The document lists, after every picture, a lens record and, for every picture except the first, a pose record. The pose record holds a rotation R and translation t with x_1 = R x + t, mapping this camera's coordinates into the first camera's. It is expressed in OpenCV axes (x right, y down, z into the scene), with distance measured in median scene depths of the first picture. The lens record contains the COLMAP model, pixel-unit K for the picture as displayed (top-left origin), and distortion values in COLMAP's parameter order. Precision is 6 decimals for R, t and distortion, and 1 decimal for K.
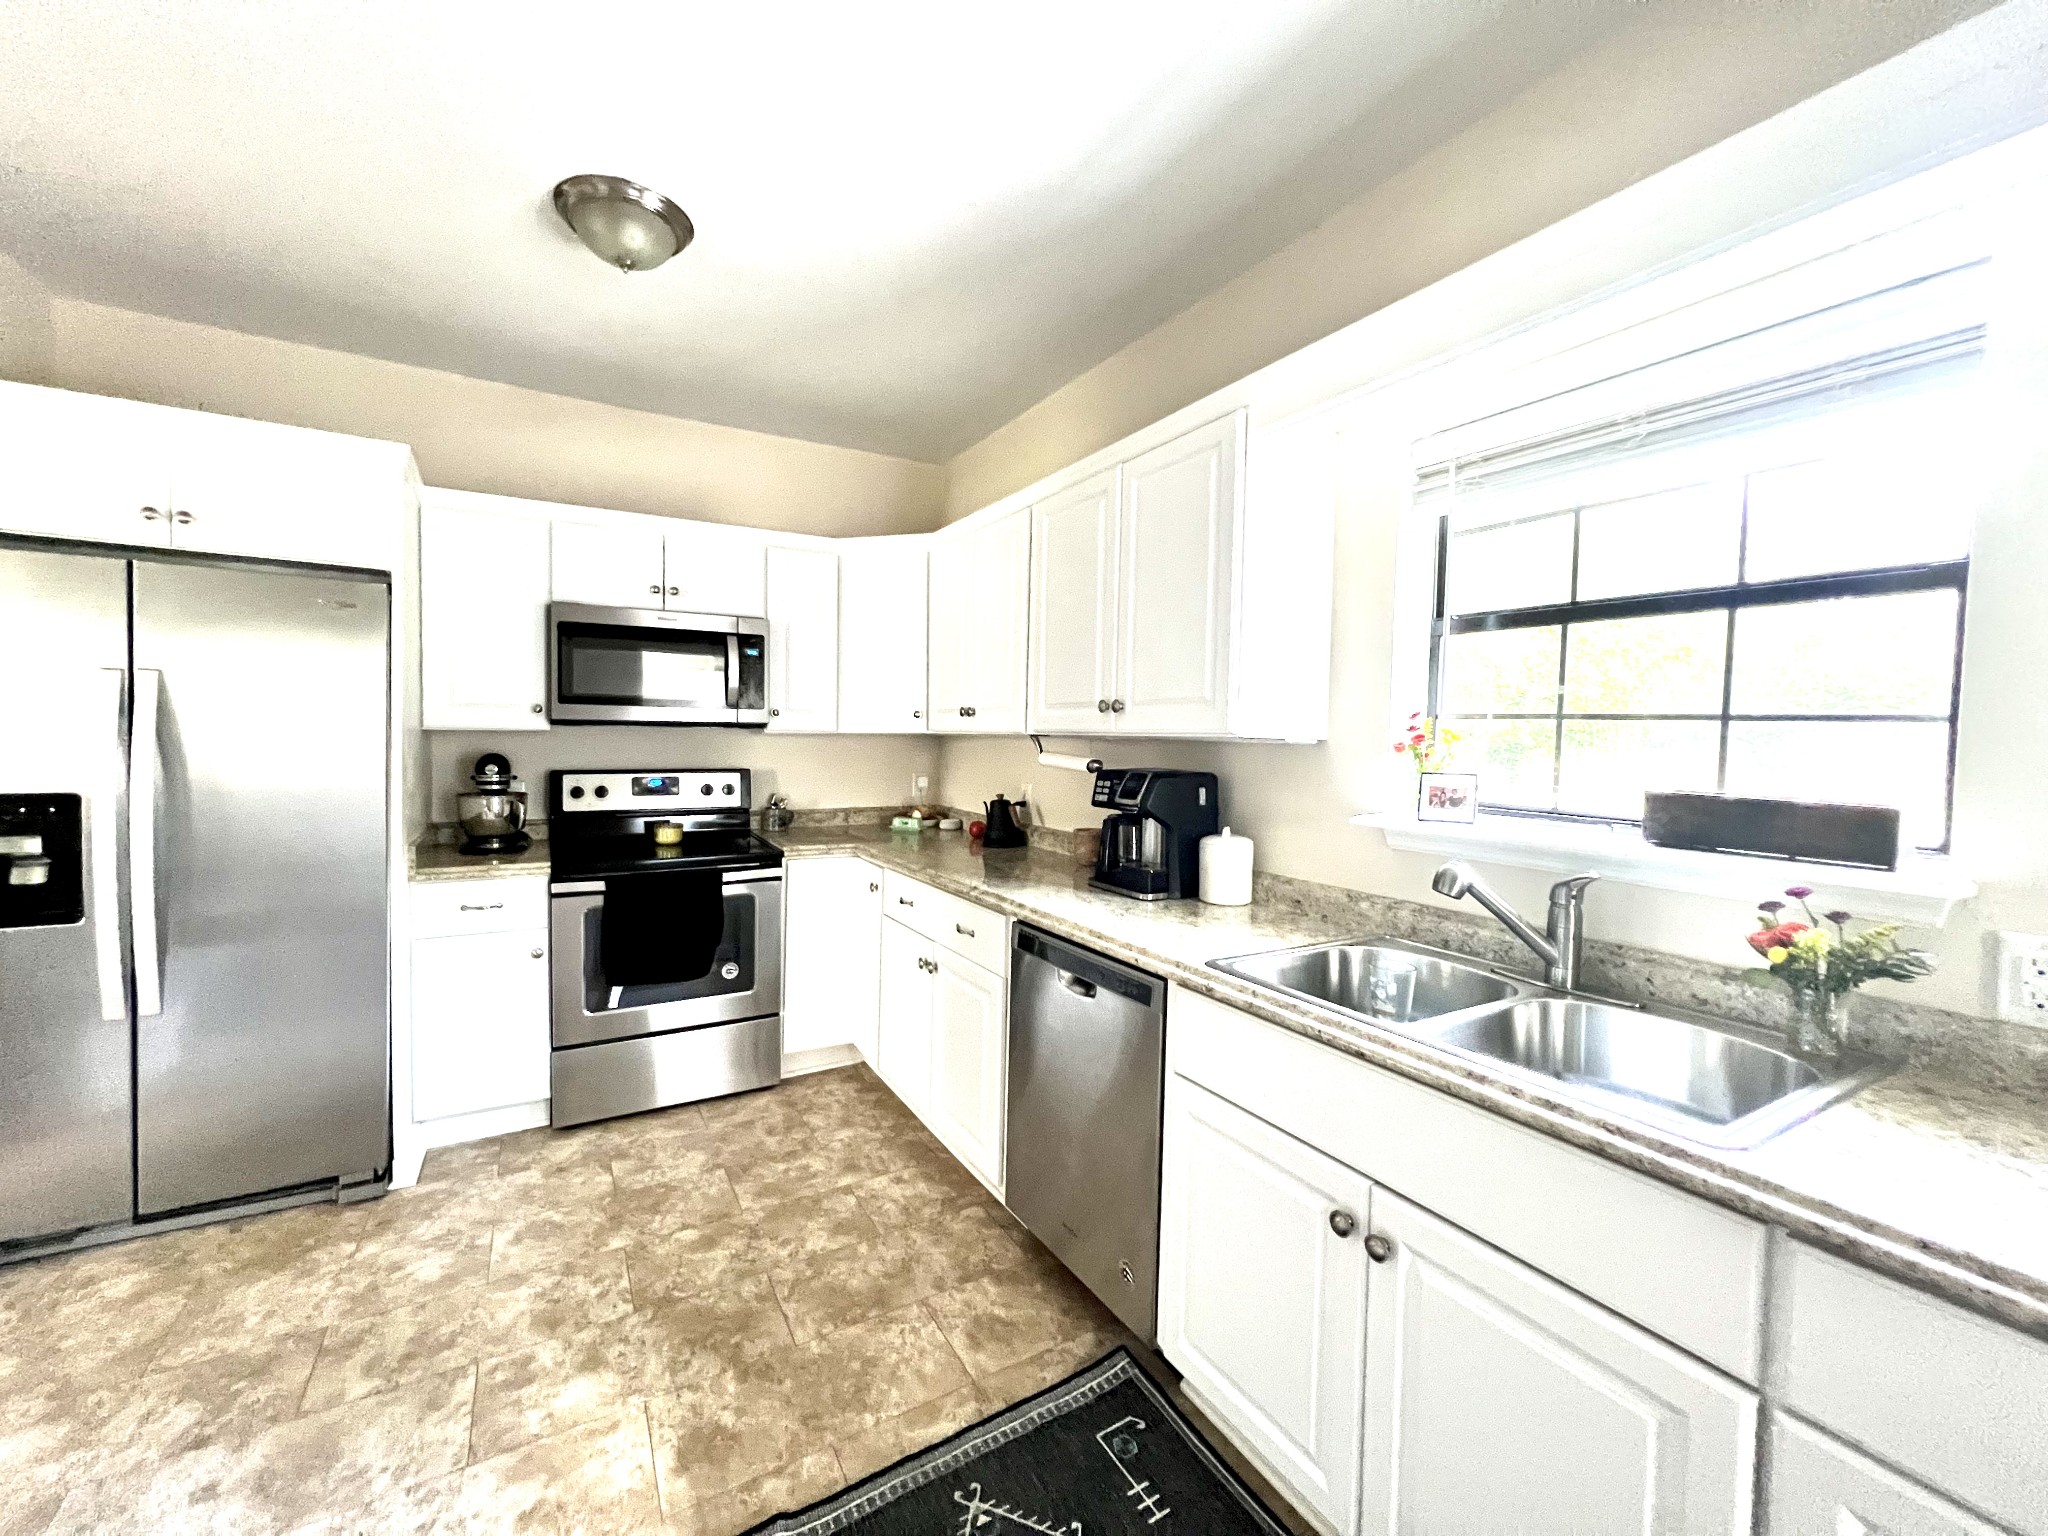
lens RADIAL K [[820.7, 0, 1018.0], [0, 820.7, 759.2], [0, 0, 1]] dist [-0.001110, 0.000273]
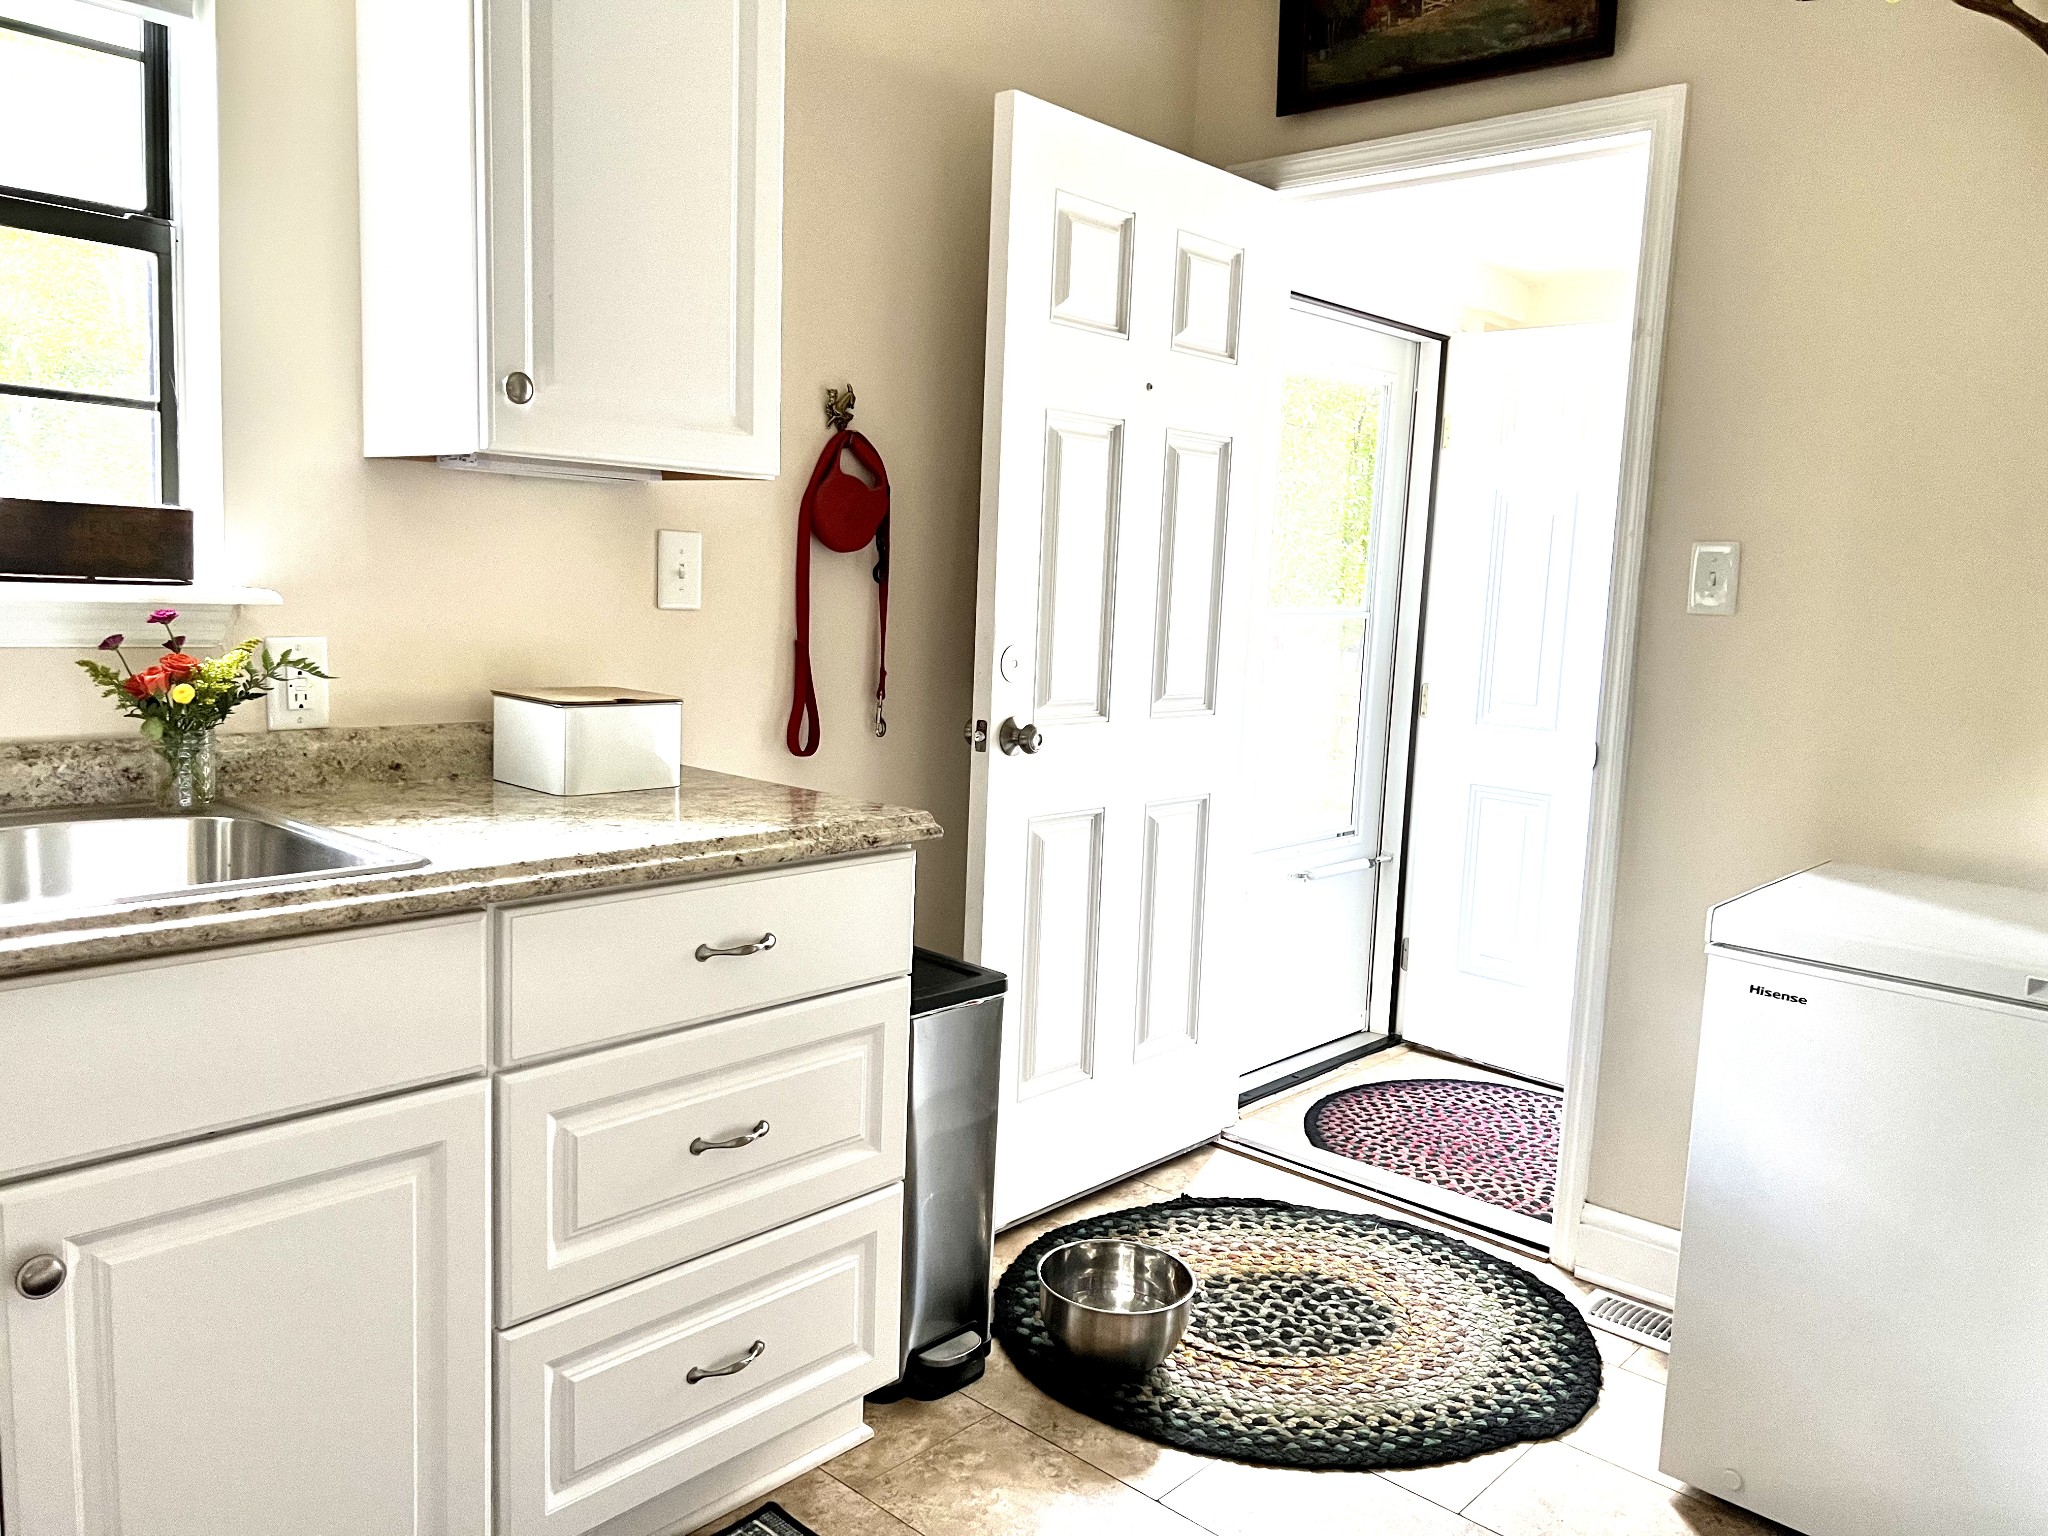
lens RADIAL K [[1489.7, 0, 1024.0], [0, 1489.7, 768.0], [0, 0, 1]] dist [0.001915, 0.000492]
pose [[-0.292457, -0.158135, 0.943113, -0.752371], [-0.018593, 0.986986, 0.159726, 0.064755], [-0.956098, 0.029178, -0.291591, 0.675076]]
